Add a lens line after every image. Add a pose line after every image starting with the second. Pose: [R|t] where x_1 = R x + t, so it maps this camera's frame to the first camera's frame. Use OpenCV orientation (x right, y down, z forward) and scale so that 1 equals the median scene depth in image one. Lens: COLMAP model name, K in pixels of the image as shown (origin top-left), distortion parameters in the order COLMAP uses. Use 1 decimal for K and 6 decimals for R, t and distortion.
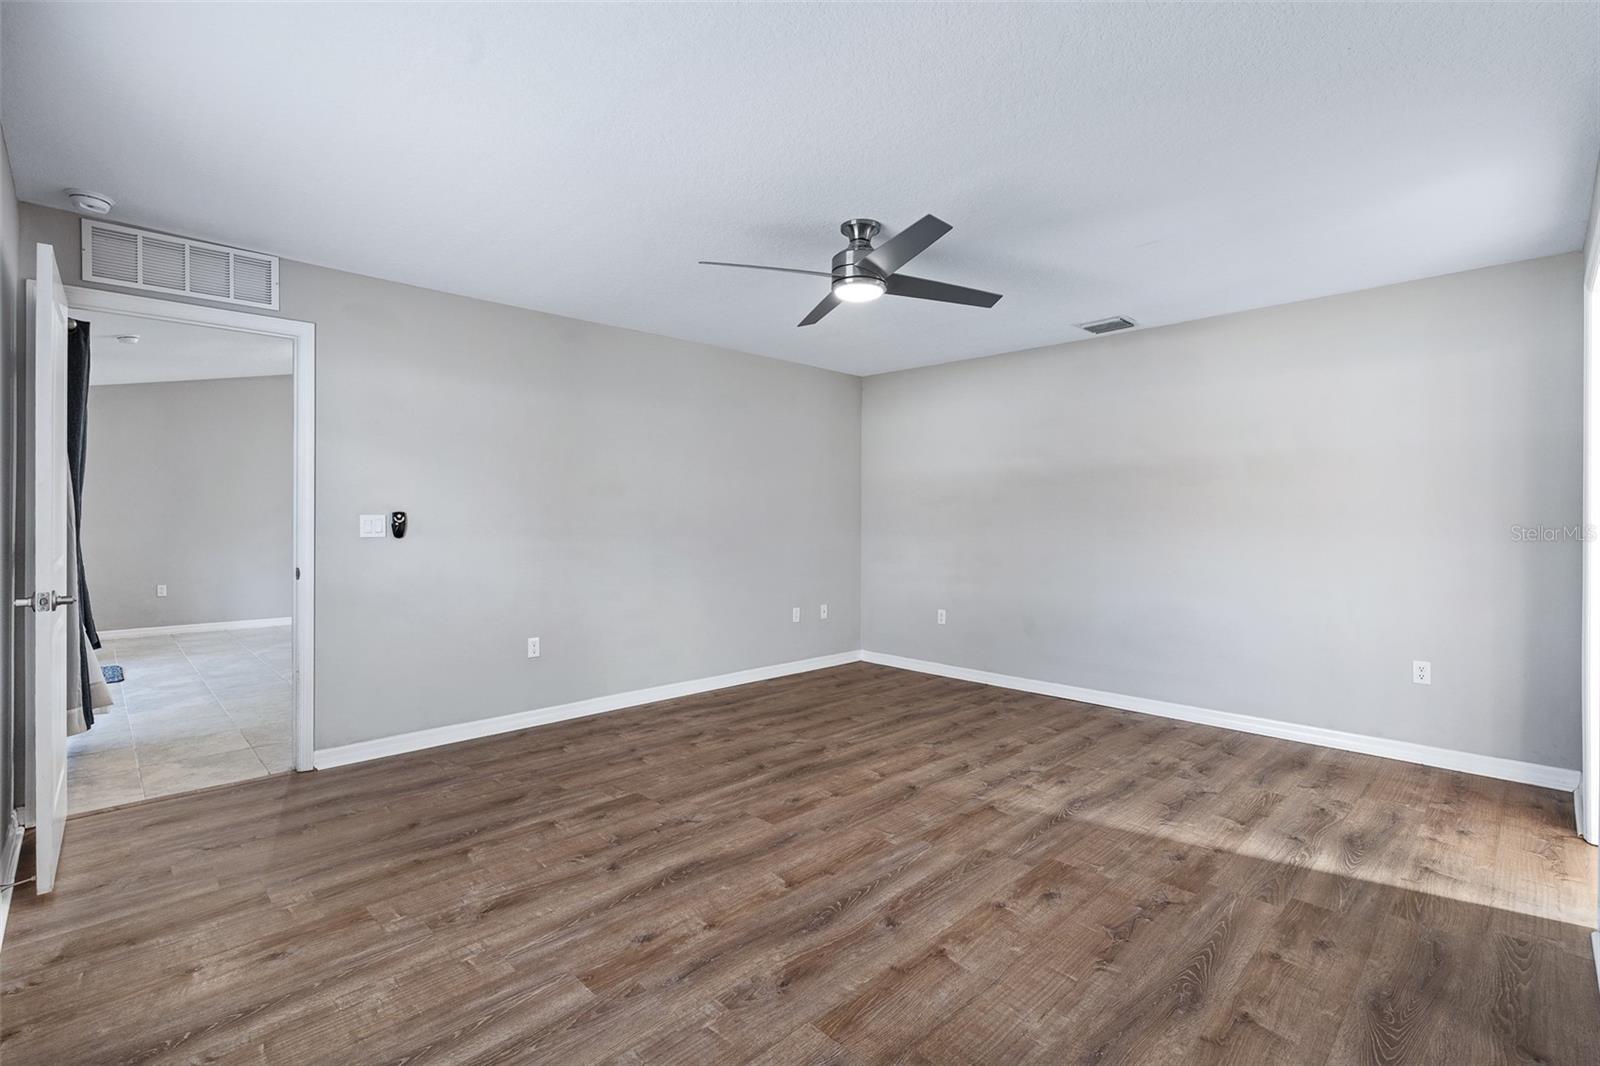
lens RADIAL K [[719.7, 0, 802.0], [0, 719.7, 527.2], [0, 0, 1]] dist [-0.010359, 0.003713]
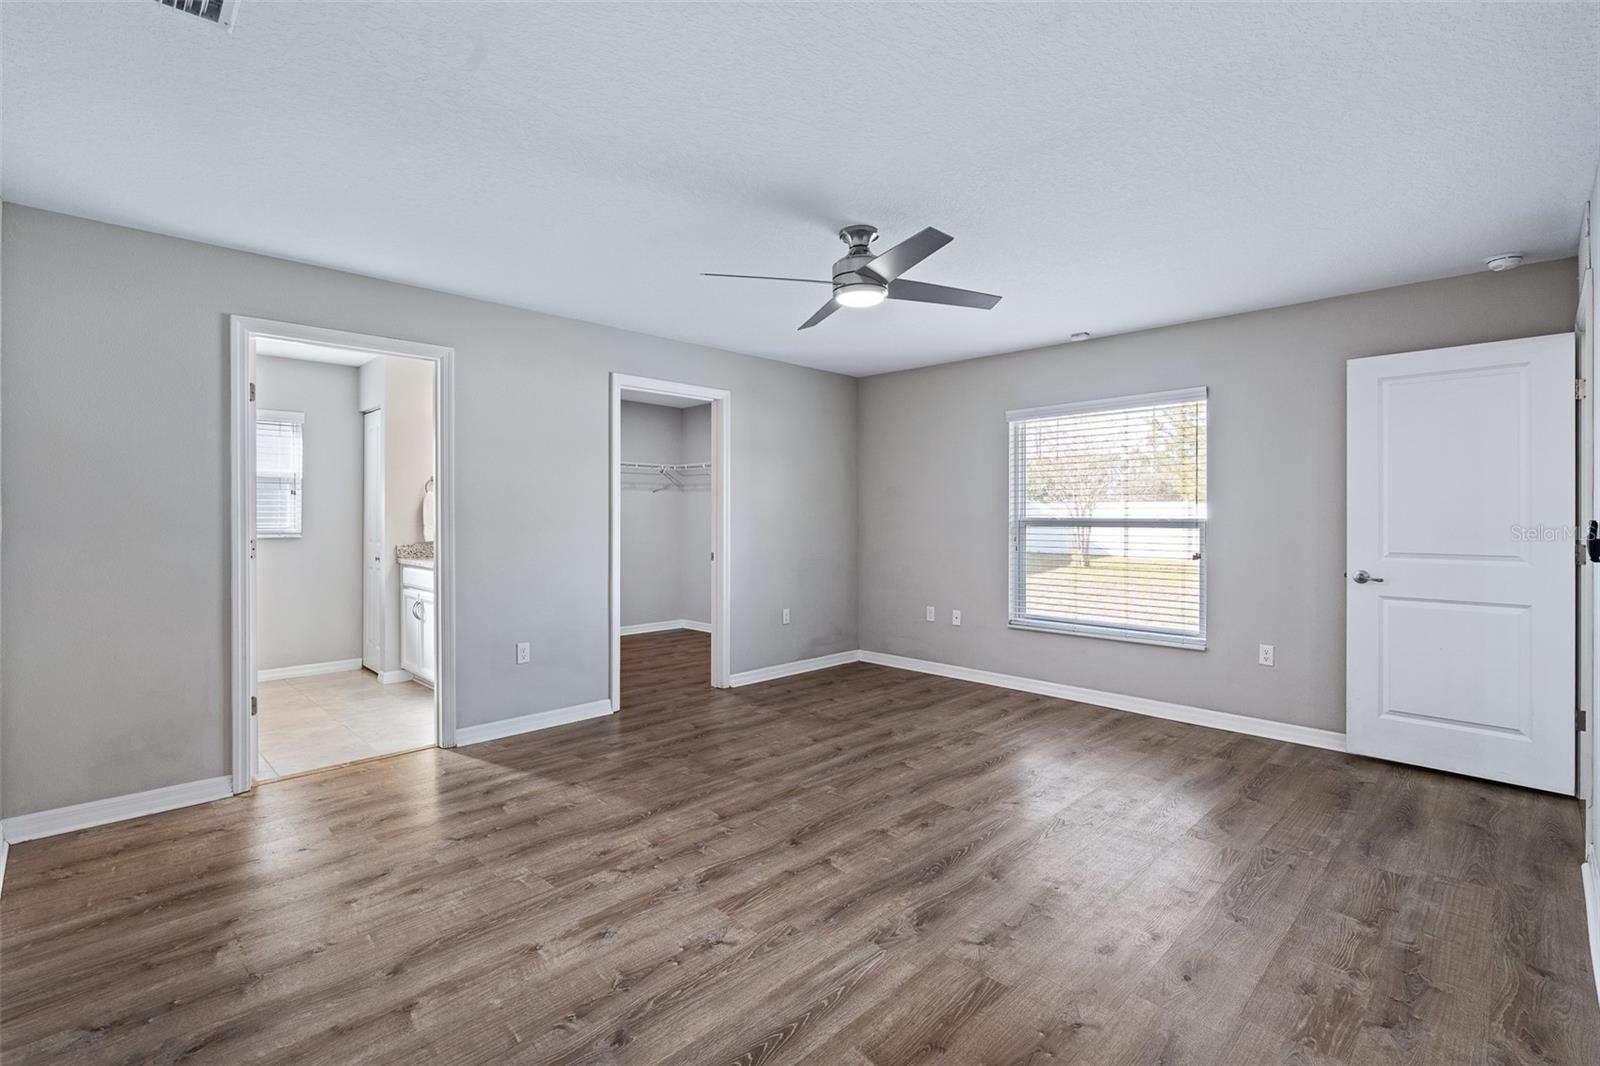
lens RADIAL K [[719.7, 0, 808.8], [0, 719.7, 520.3], [0, 0, 1]] dist [-0.010359, 0.003713]
pose [[-0.999879, -0.006754, -0.014046, 0.166972], [-0.007026, 0.999787, 0.019404, -0.037595], [0.013912, 0.019500, -0.999713, 2.033563]]
